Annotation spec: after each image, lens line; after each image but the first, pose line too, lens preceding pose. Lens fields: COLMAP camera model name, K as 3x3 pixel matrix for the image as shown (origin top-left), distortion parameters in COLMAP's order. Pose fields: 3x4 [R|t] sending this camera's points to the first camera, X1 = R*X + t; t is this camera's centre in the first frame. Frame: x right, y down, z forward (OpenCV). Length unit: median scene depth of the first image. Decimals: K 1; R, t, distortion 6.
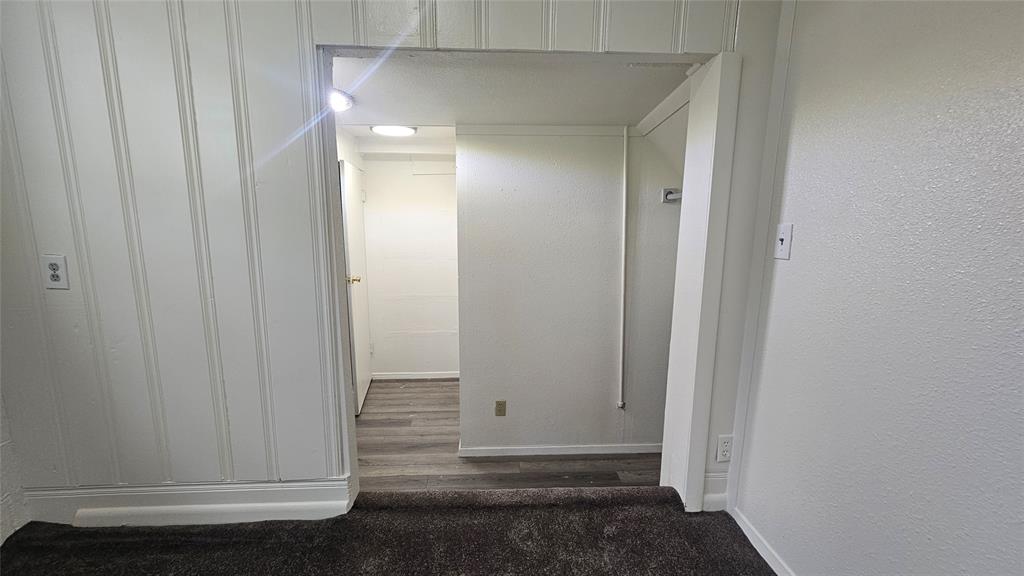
lens RADIAL K [[416.0, 0, 512.1], [0, 416.0, 290.5], [0, 0, 1]] dist [0.000131, 0.000121]
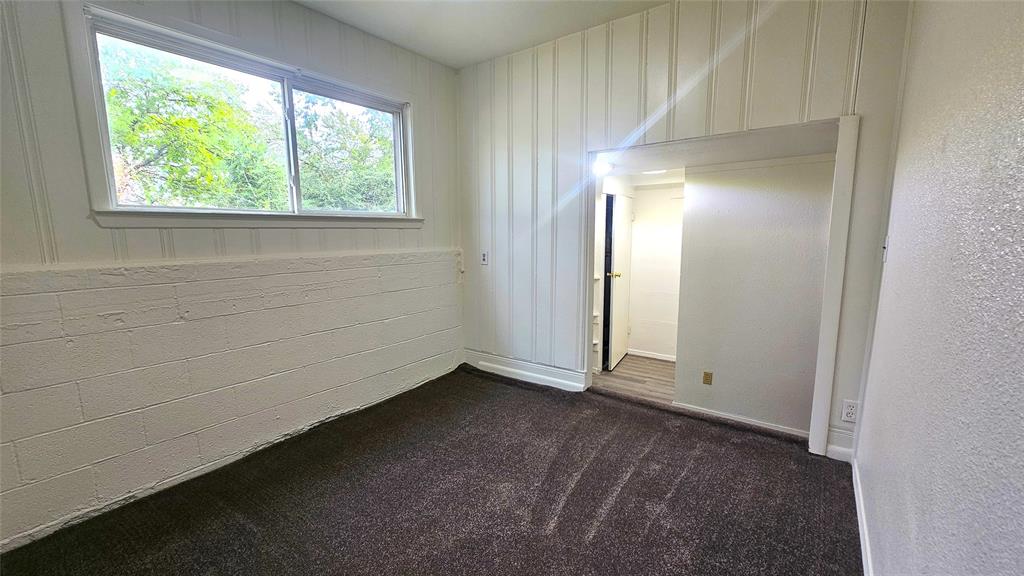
lens RADIAL K [[414.4, 0, 506.5], [0, 414.4, 287.9], [0, 0, 1]] dist [-0.000519, -0.000060]
pose [[0.763618, 0.073968, -0.641417, 0.349148], [-0.095941, 0.995387, 0.000568, 0.073862], [0.638500, 0.061105, 0.767192, -0.470664]]
